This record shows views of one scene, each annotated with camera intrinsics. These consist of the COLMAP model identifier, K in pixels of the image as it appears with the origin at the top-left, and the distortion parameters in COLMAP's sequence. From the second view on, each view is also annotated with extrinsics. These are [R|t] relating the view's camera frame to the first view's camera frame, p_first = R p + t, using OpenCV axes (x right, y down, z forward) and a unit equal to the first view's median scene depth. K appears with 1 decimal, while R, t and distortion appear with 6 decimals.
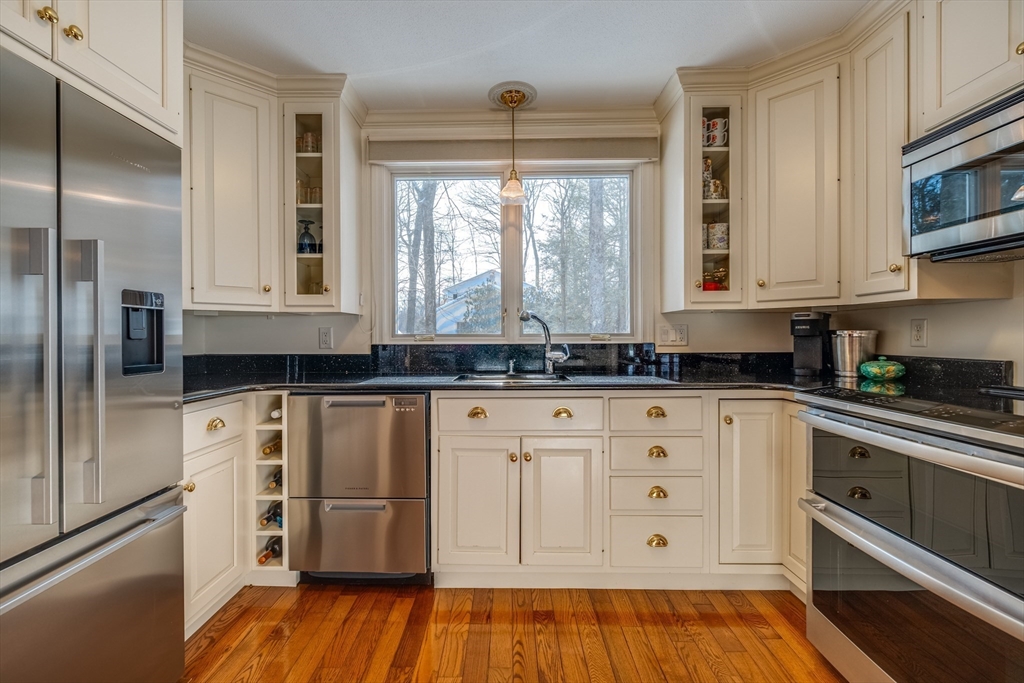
lens RADIAL K [[447.8, 0, 508.9], [0, 447.8, 337.5], [0, 0, 1]] dist [-0.001735, -0.000476]
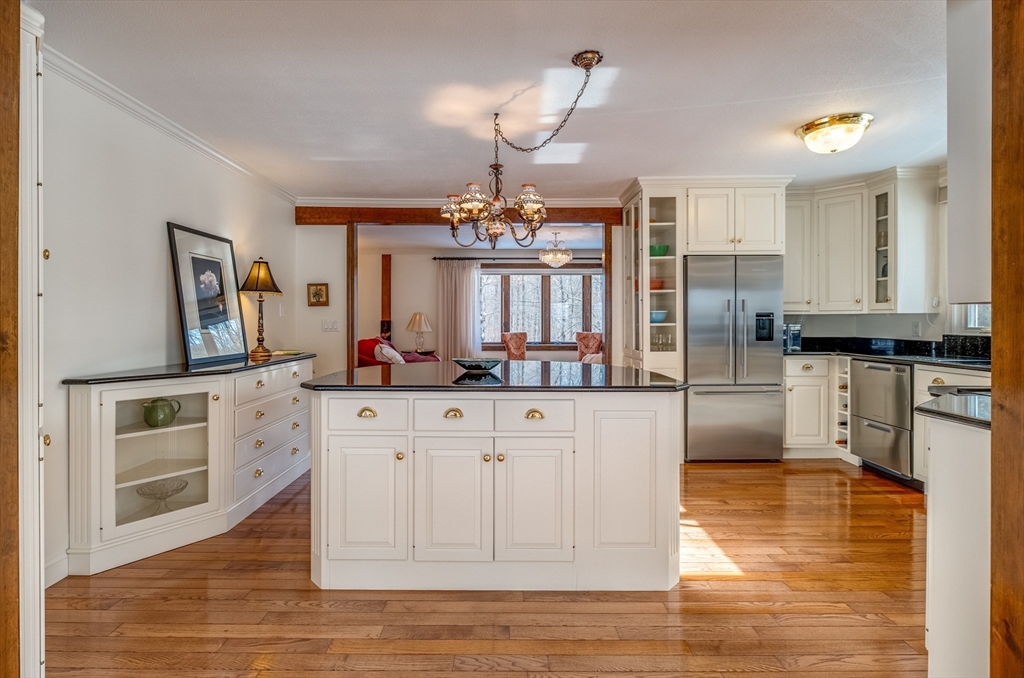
lens RADIAL K [[480.1, 0, 494.4], [0, 480.1, 324.1], [0, 0, 1]] dist [-0.023539, -0.000458]
pose [[-0.012278, 0.012743, -0.999843, 1.507839], [-0.000583, 0.999919, 0.012751, -0.044582], [0.999924, 0.000739, -0.012269, -0.469737]]
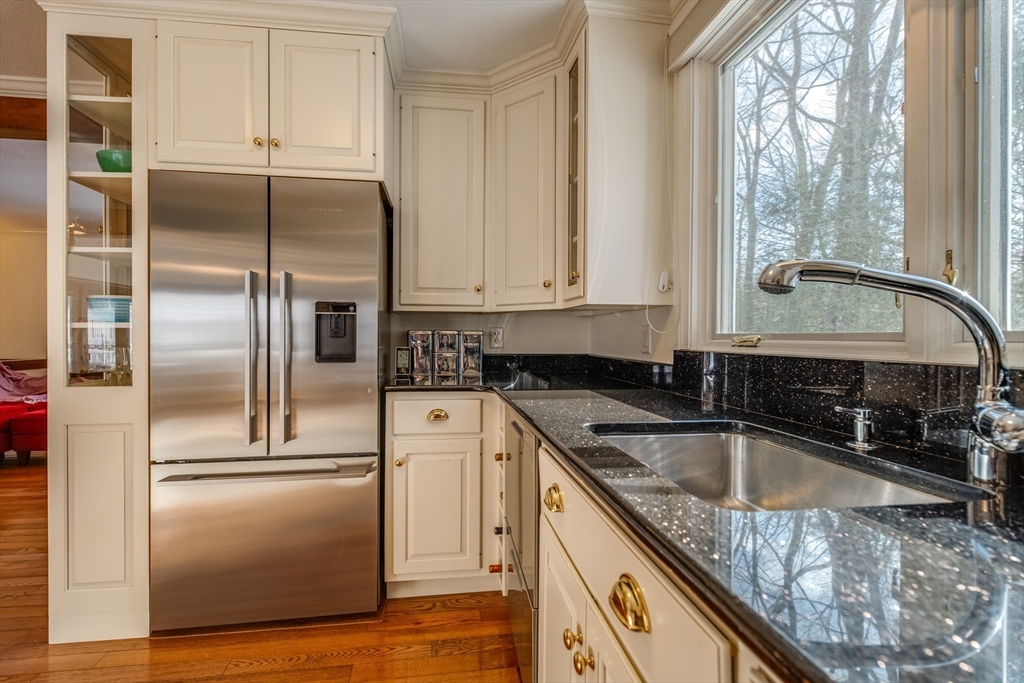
lens RADIAL K [[447.8, 0, 504.8], [0, 447.8, 337.7], [0, 0, 1]] dist [-0.001735, -0.000476]
pose [[0.144877, 0.009961, -0.989400, 0.395314], [-0.007651, 0.999931, 0.008947, -0.007329], [0.989420, 0.006274, 0.144943, 0.865929]]
